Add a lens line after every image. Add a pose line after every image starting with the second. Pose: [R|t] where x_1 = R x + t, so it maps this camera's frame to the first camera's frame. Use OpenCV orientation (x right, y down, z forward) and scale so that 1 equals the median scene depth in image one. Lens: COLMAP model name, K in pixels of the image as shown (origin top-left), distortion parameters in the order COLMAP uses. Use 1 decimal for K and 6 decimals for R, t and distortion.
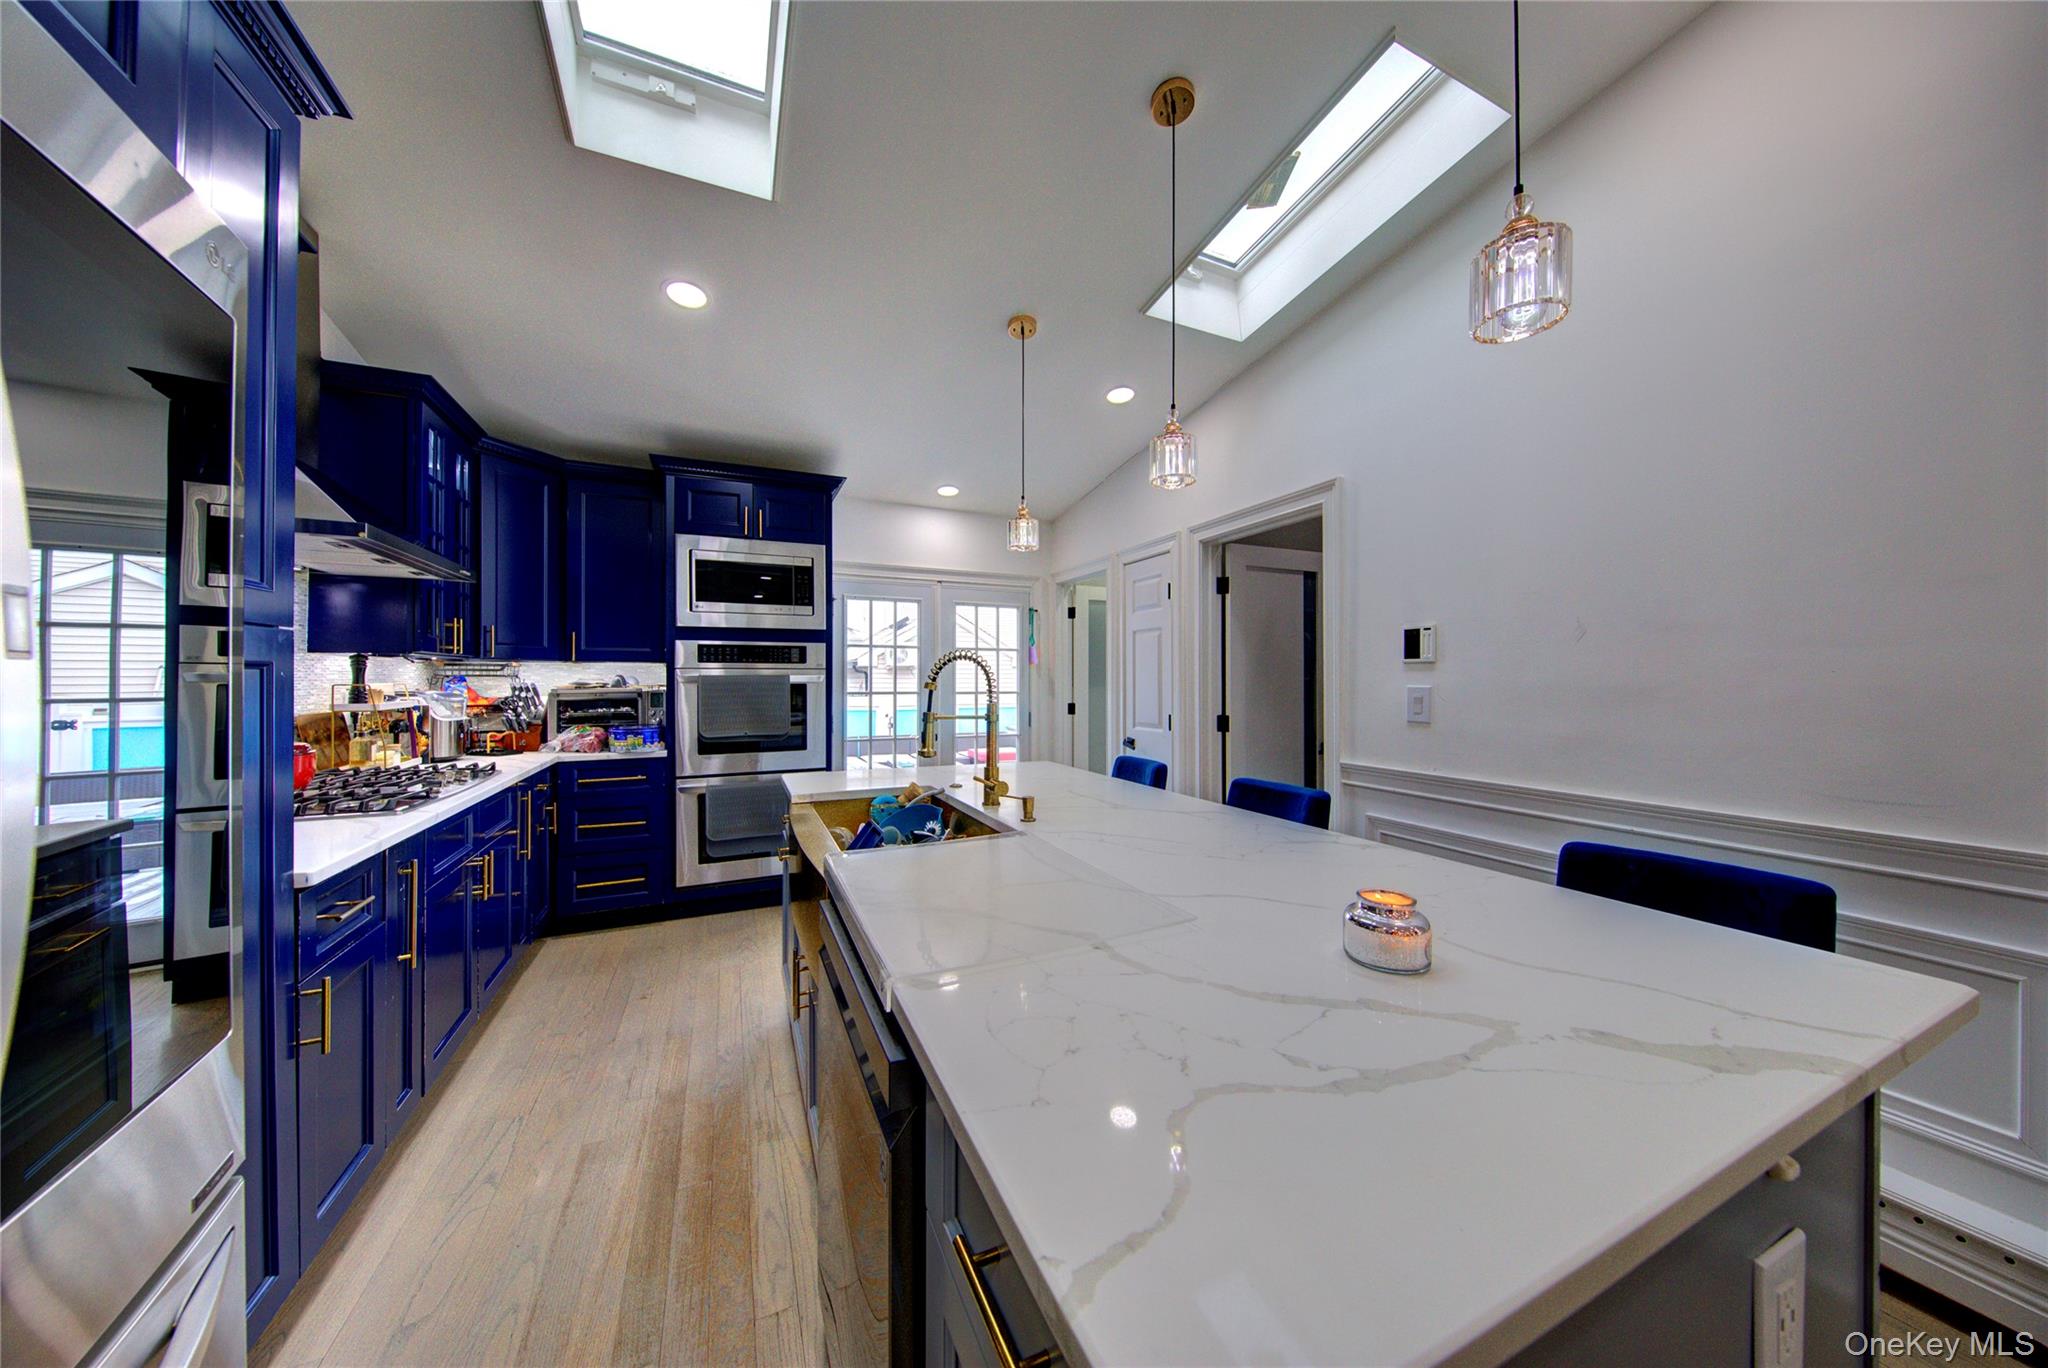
lens RADIAL K [[645.3, 0, 1030.7], [0, 645.3, 676.9], [0, 0, 1]] dist [-0.001708, -0.001202]
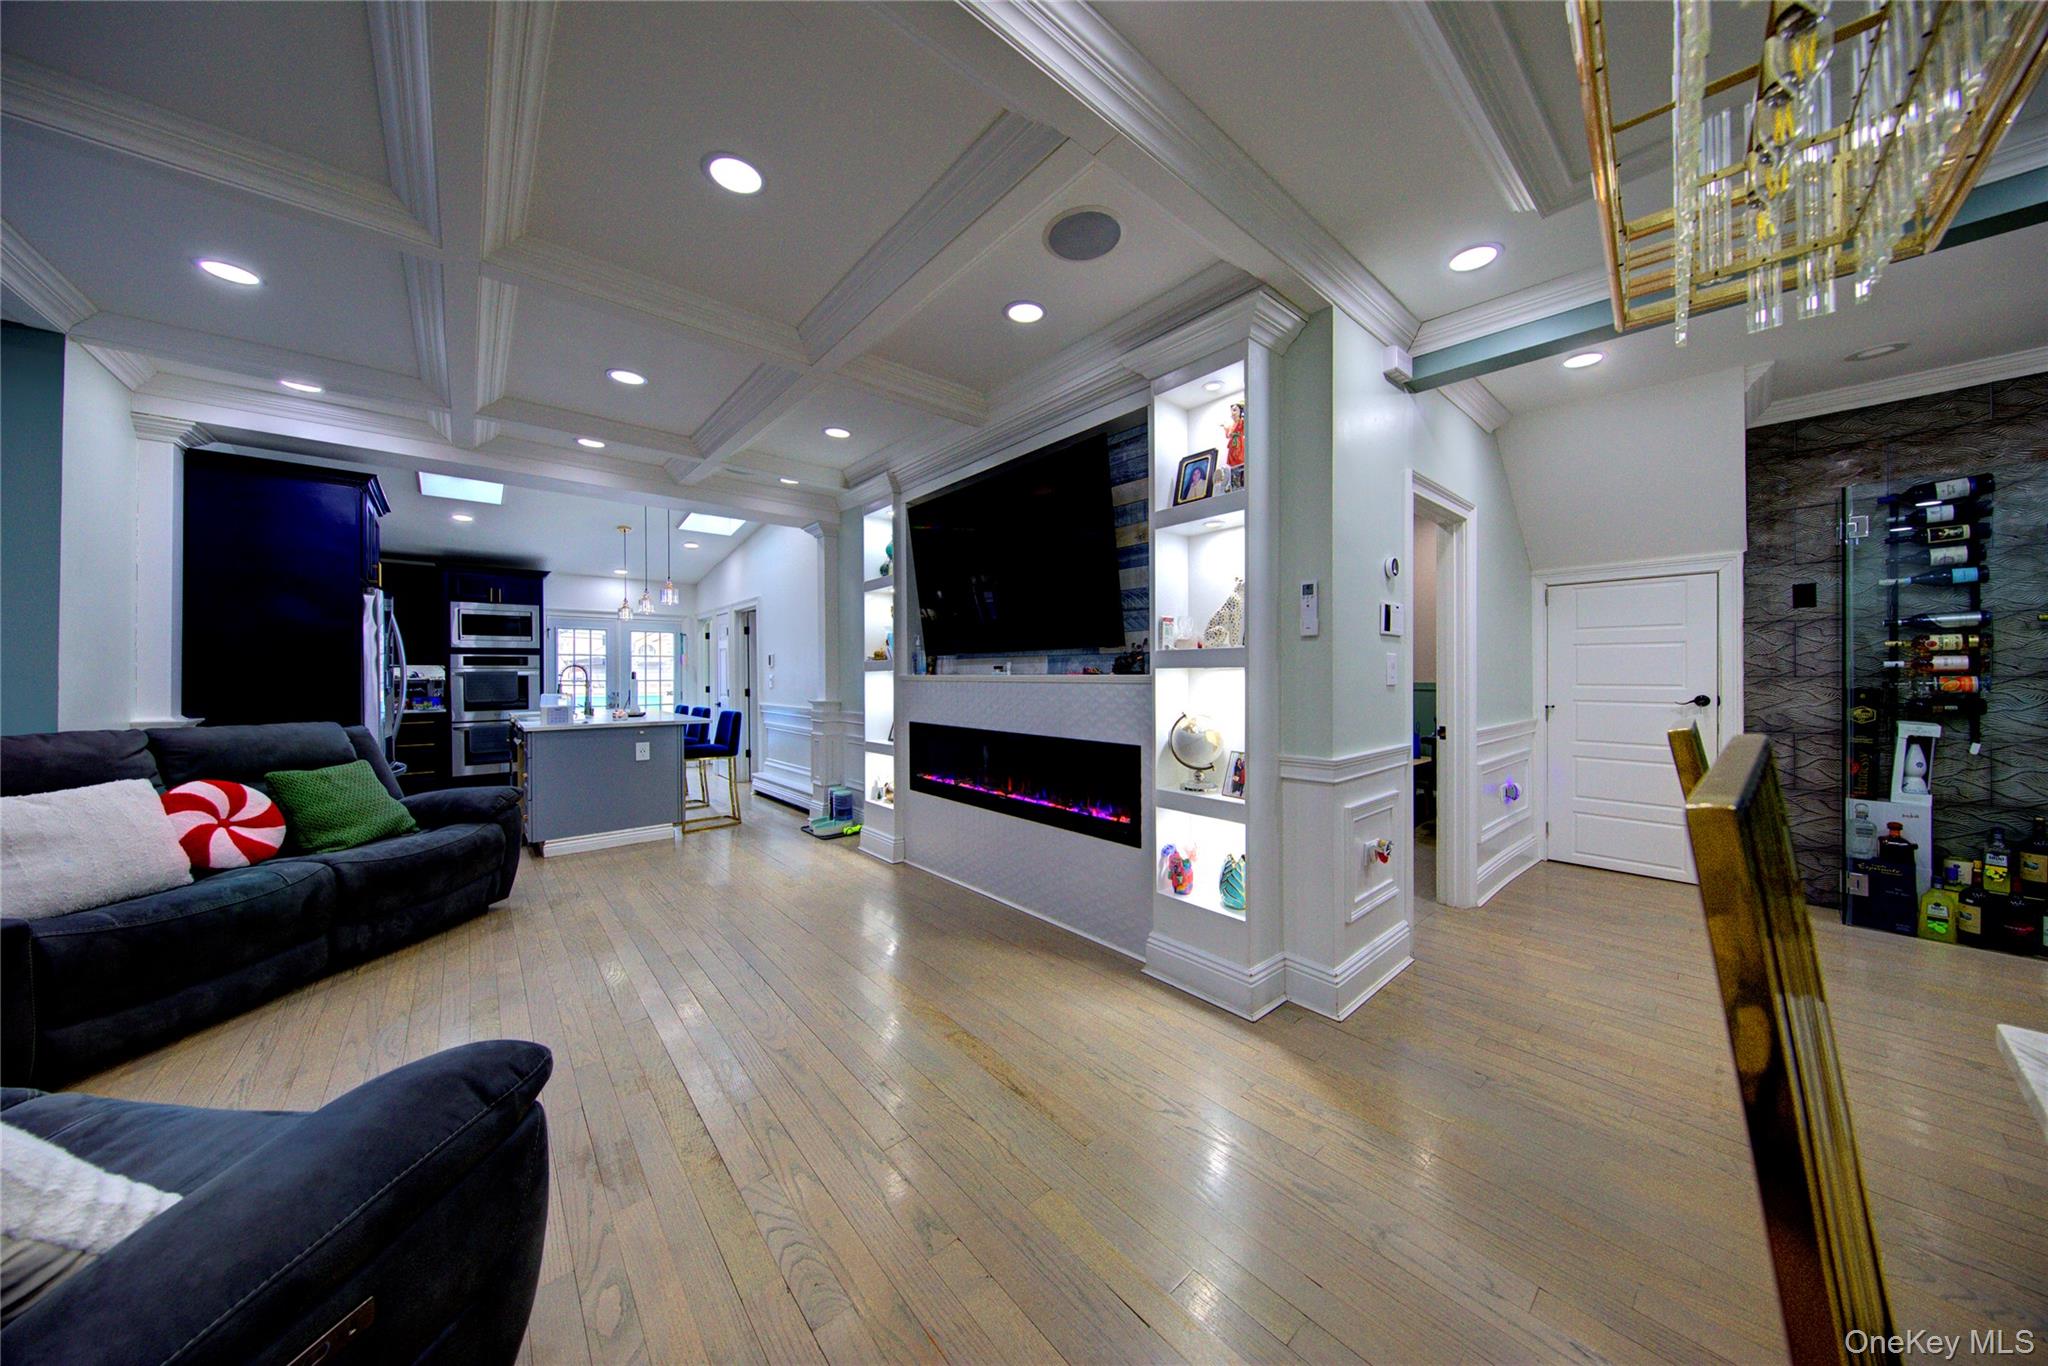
lens RADIAL K [[645.3, 0, 1036.0], [0, 645.3, 675.0], [0, 0, 1]] dist [-0.001708, -0.001202]
pose [[0.959241, -0.005287, 0.282540, 0.636050], [0.002903, 0.999957, 0.008855, -0.004602], [-0.282575, -0.007674, 0.959215, -1.447833]]
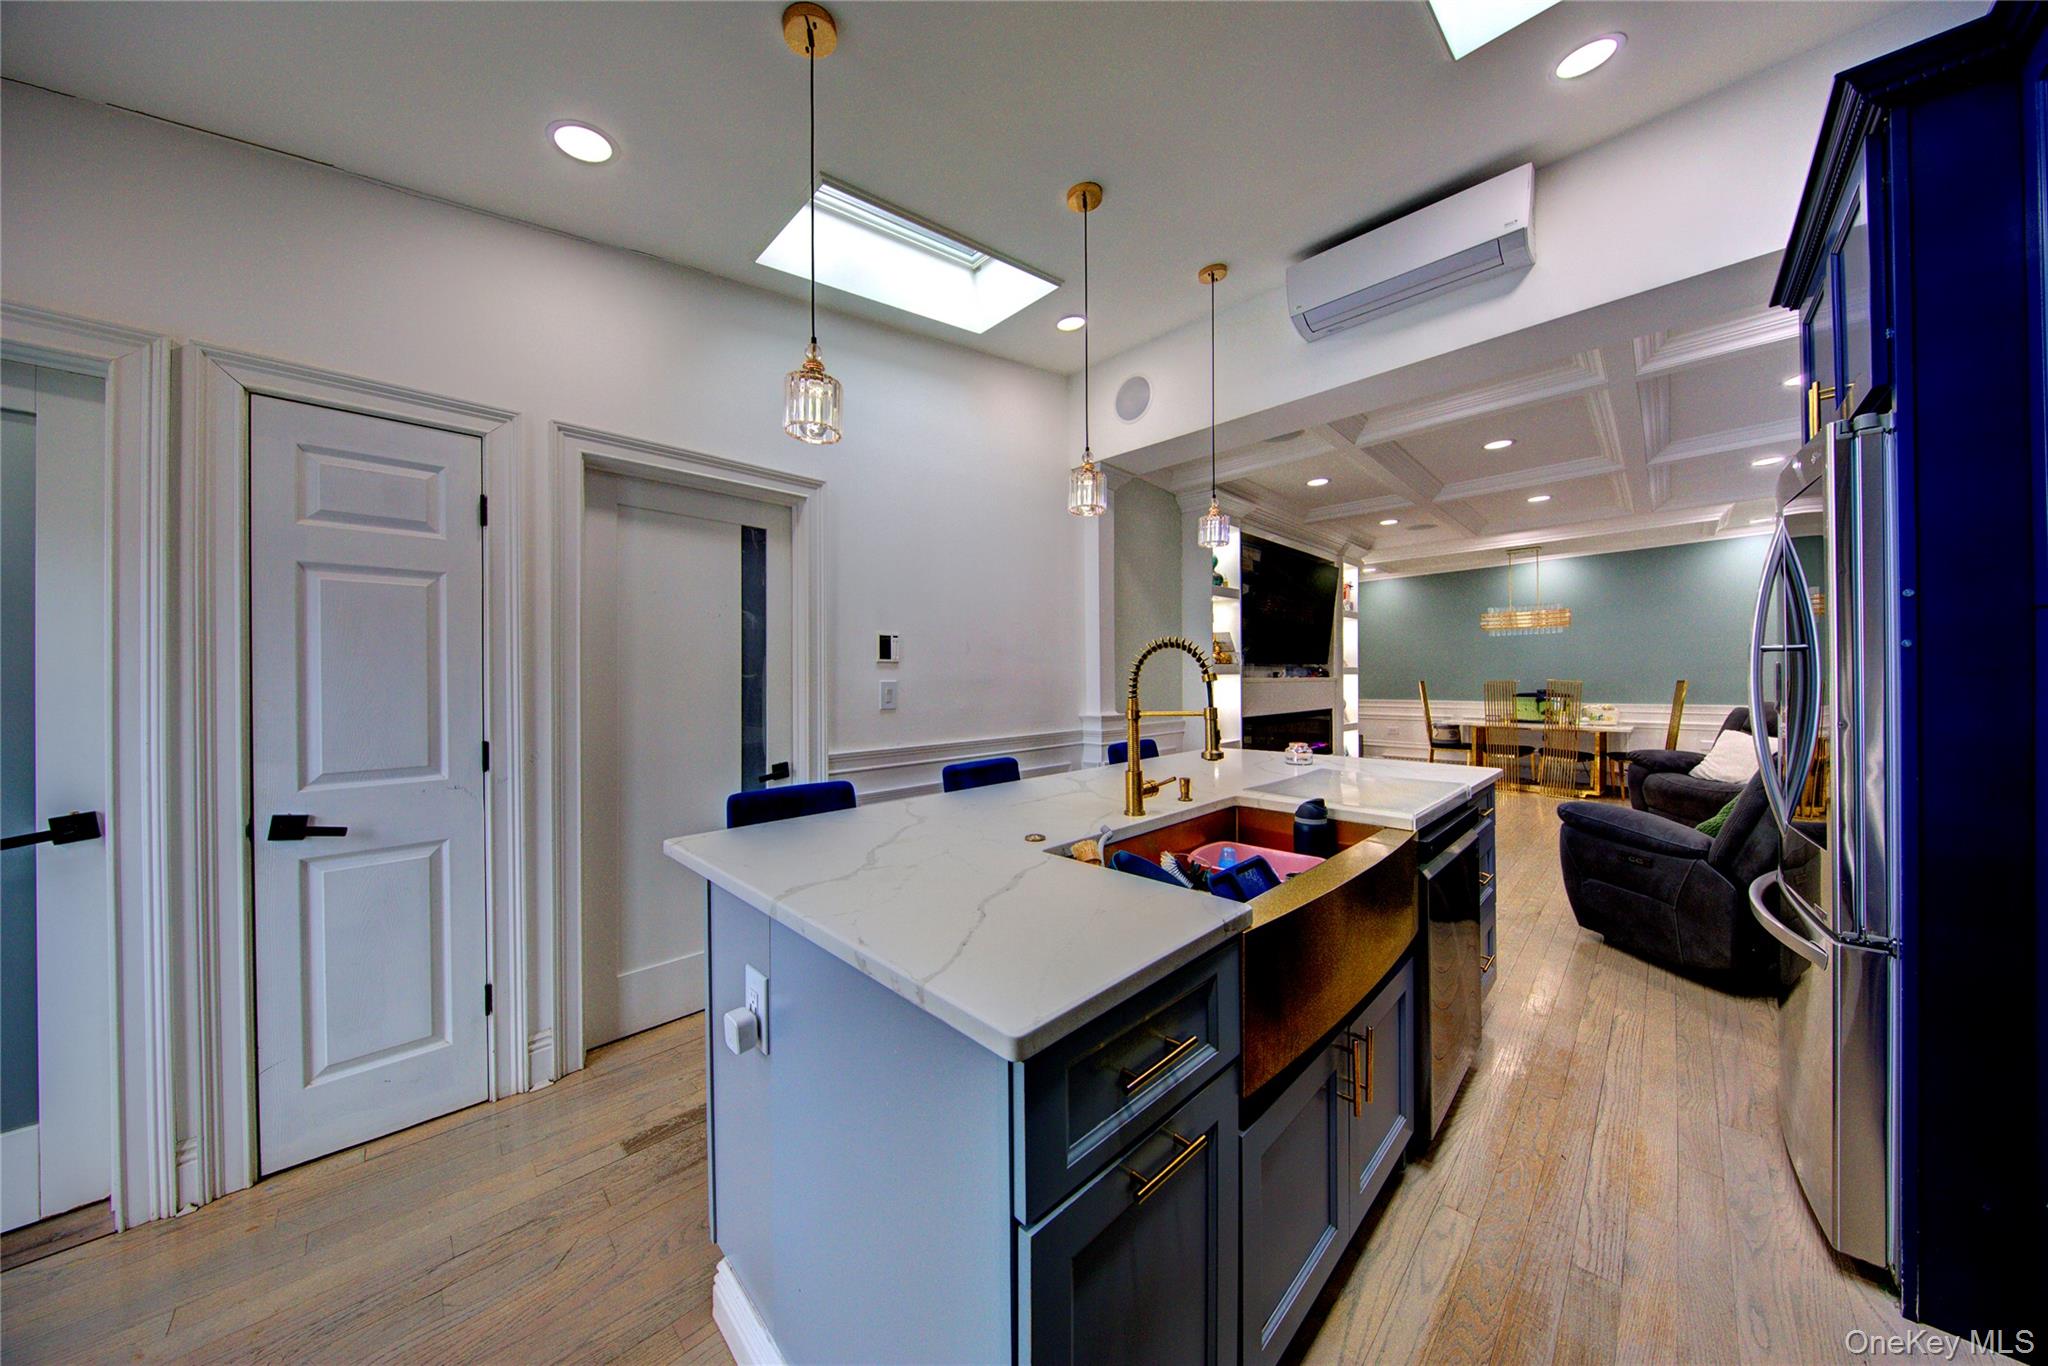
lens RADIAL K [[645.3, 0, 1019.6], [0, 645.3, 667.0], [0, 0, 1]] dist [-0.001708, -0.001202]
pose [[-0.334909, 0.014419, 0.942140, -0.476539], [-0.001546, 0.999873, -0.015852, 0.004657], [-0.942249, -0.006766, -0.334844, 0.822270]]
